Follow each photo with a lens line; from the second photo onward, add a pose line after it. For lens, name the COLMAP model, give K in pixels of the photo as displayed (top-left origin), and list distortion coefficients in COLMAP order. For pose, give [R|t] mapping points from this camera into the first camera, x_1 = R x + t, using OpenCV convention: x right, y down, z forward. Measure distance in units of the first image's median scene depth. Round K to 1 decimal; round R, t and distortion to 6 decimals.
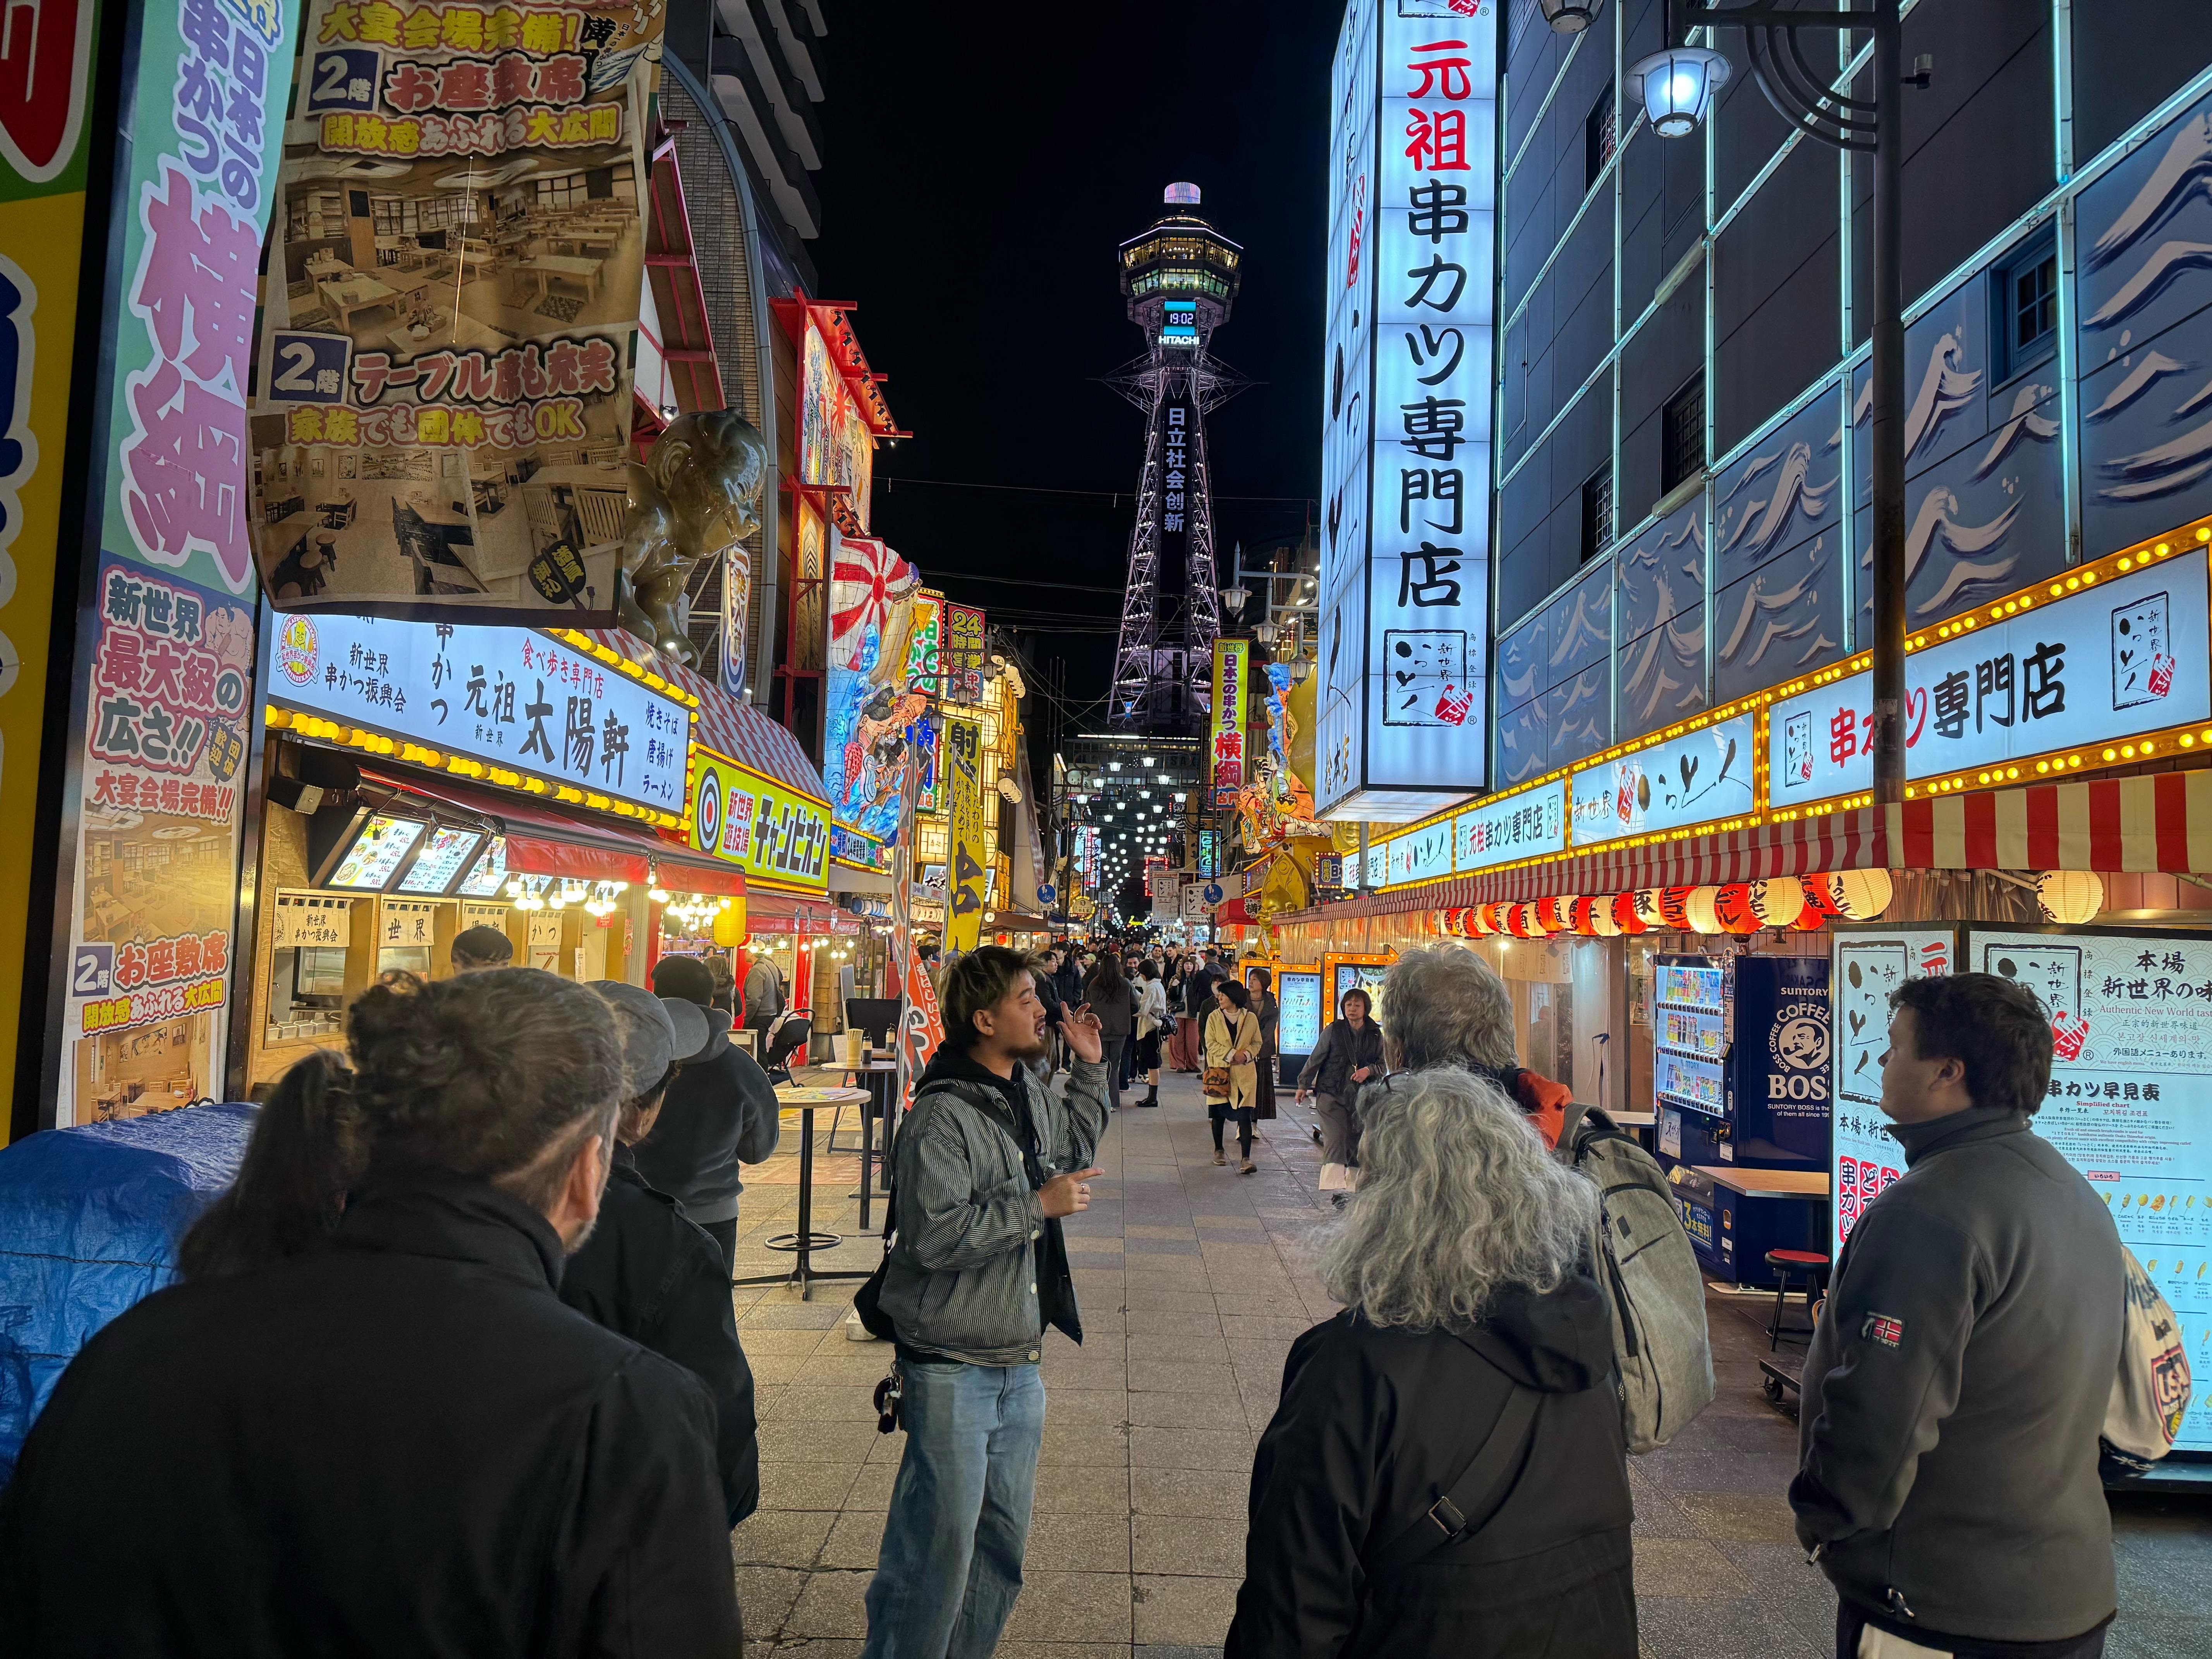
lens RADIAL K [[1600.5, 0, 1104.3], [0, 1600.5, 798.6], [0, 0, 1]] dist [0.115516, 0.000165]
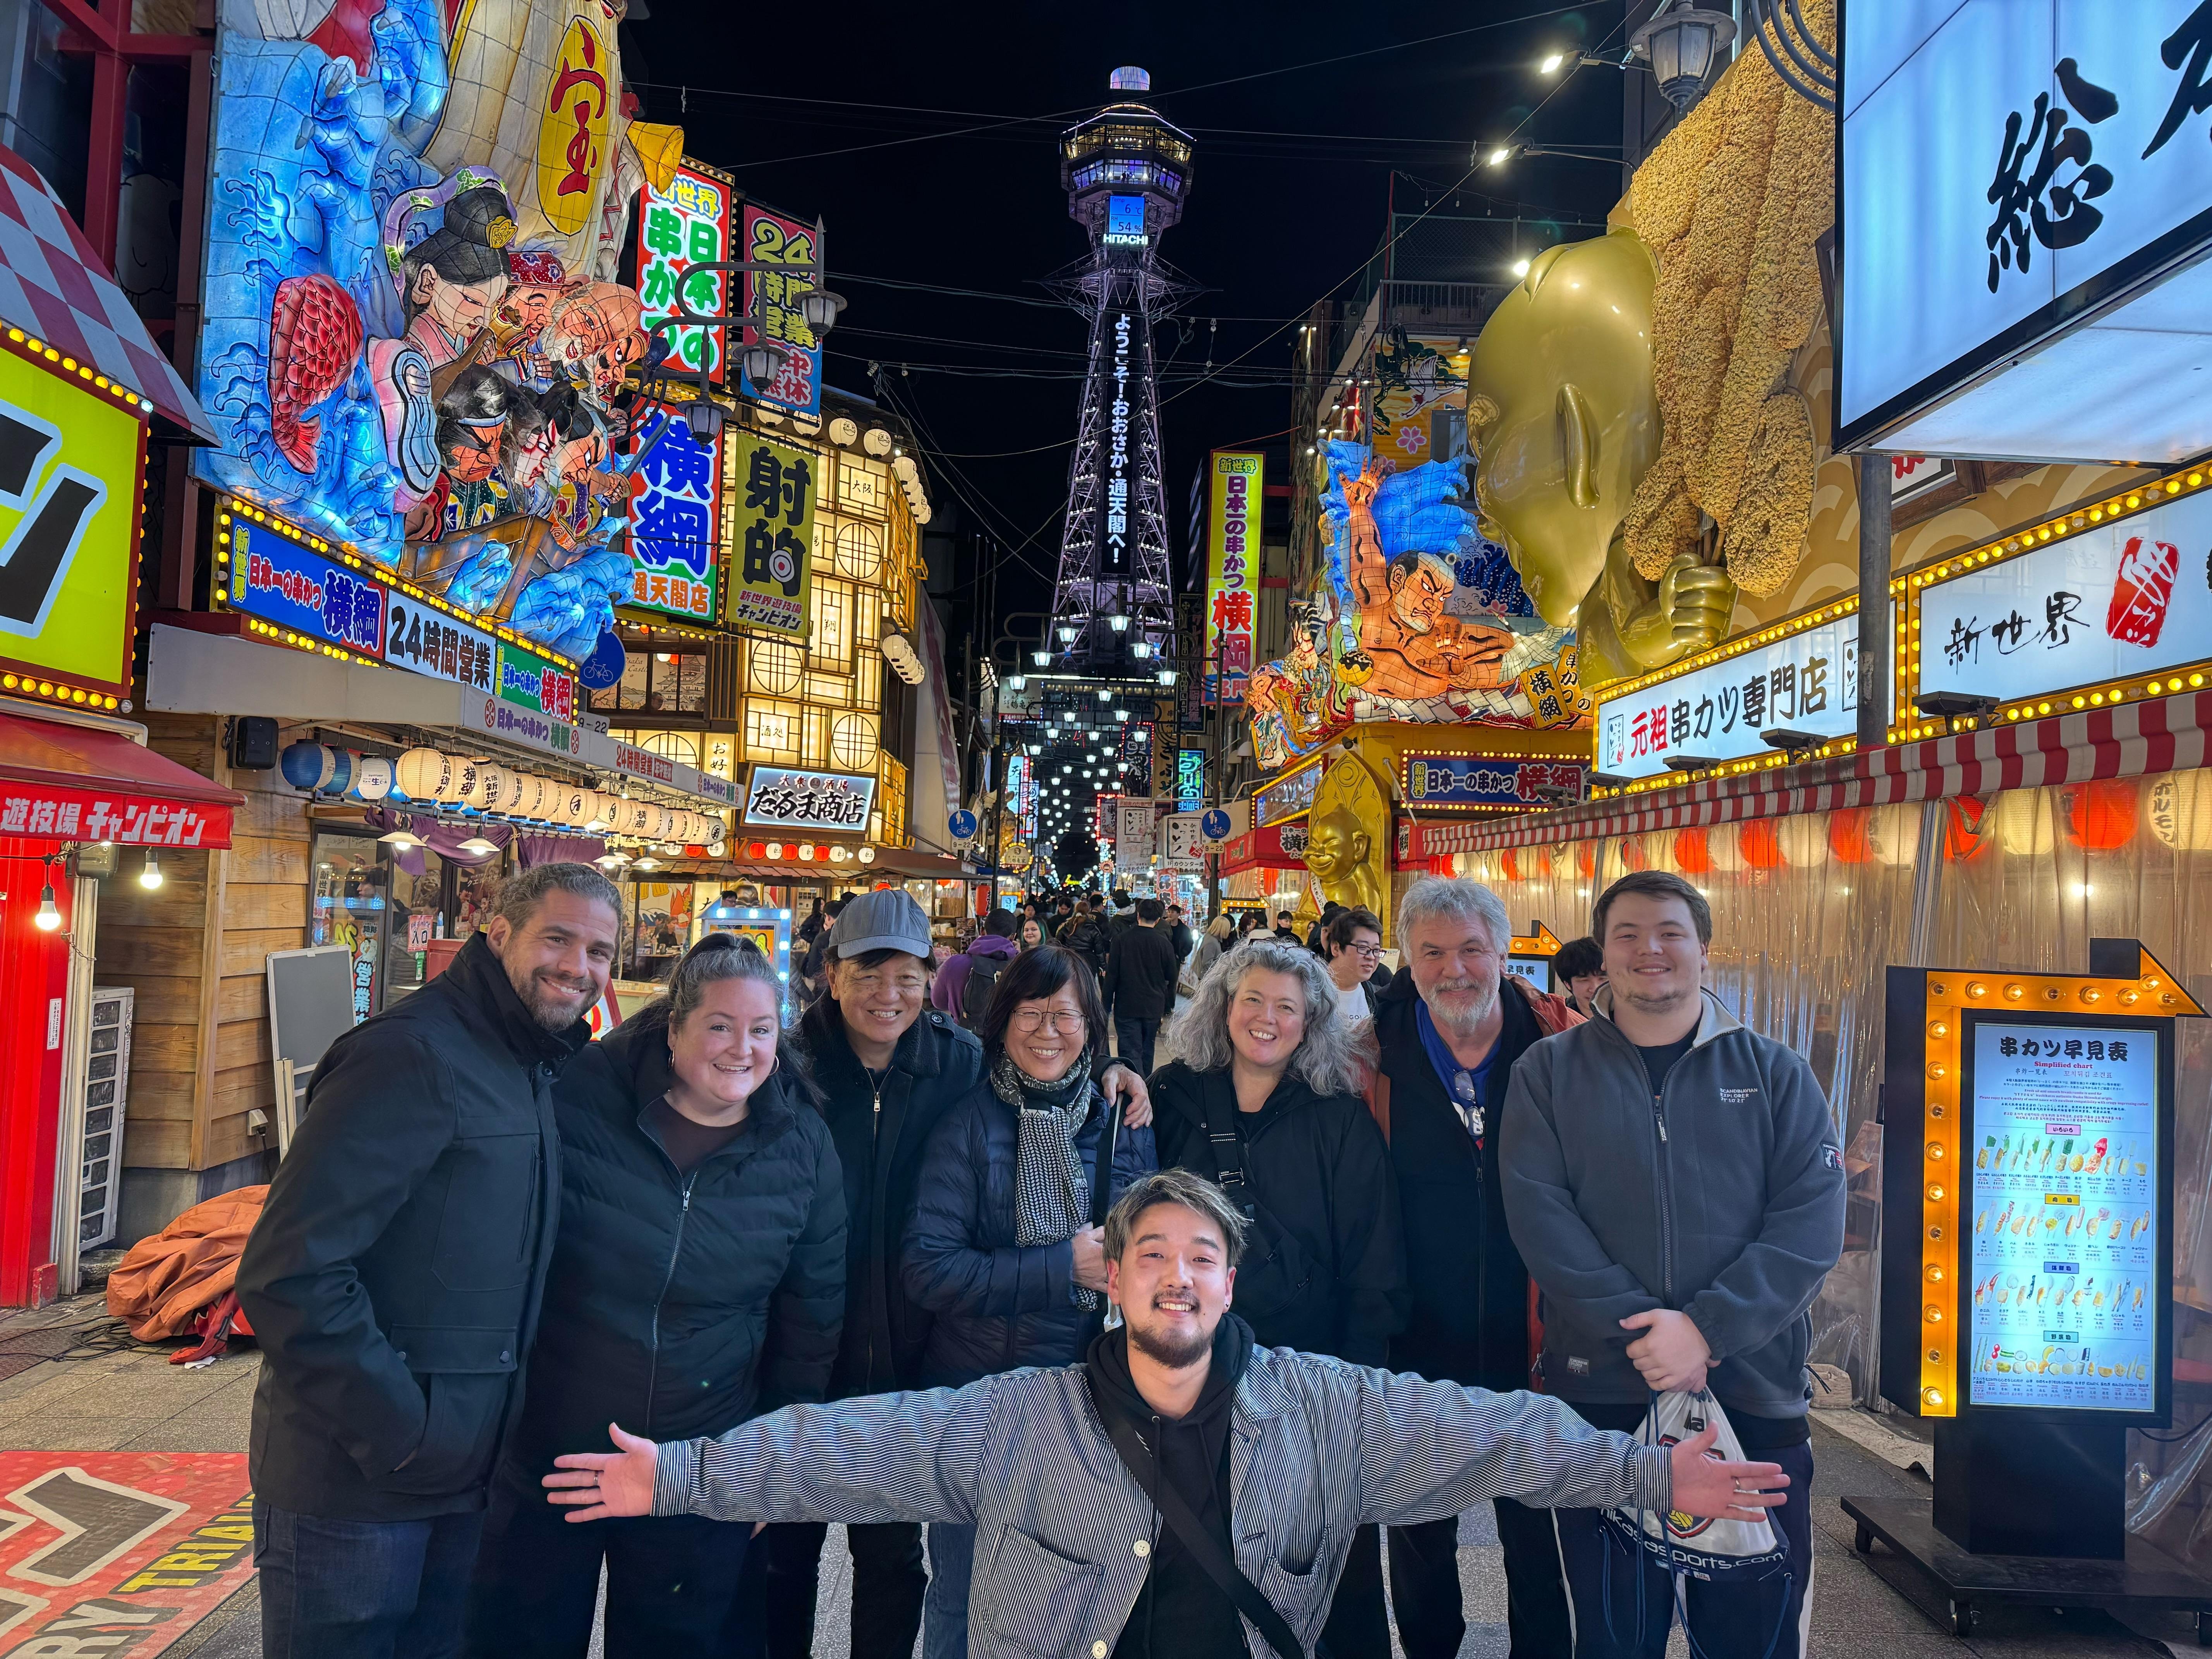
lens RADIAL K [[1563.8, 0, 1104.2], [0, 1563.8, 872.8], [0, 0, 1]] dist [0.005788, 0.000230]
pose [[0.999105, 0.004203, 0.042081, -0.002903], [-0.007145, 0.997521, 0.070009, 0.020538], [-0.041682, -0.070247, 0.996658, 0.214913]]
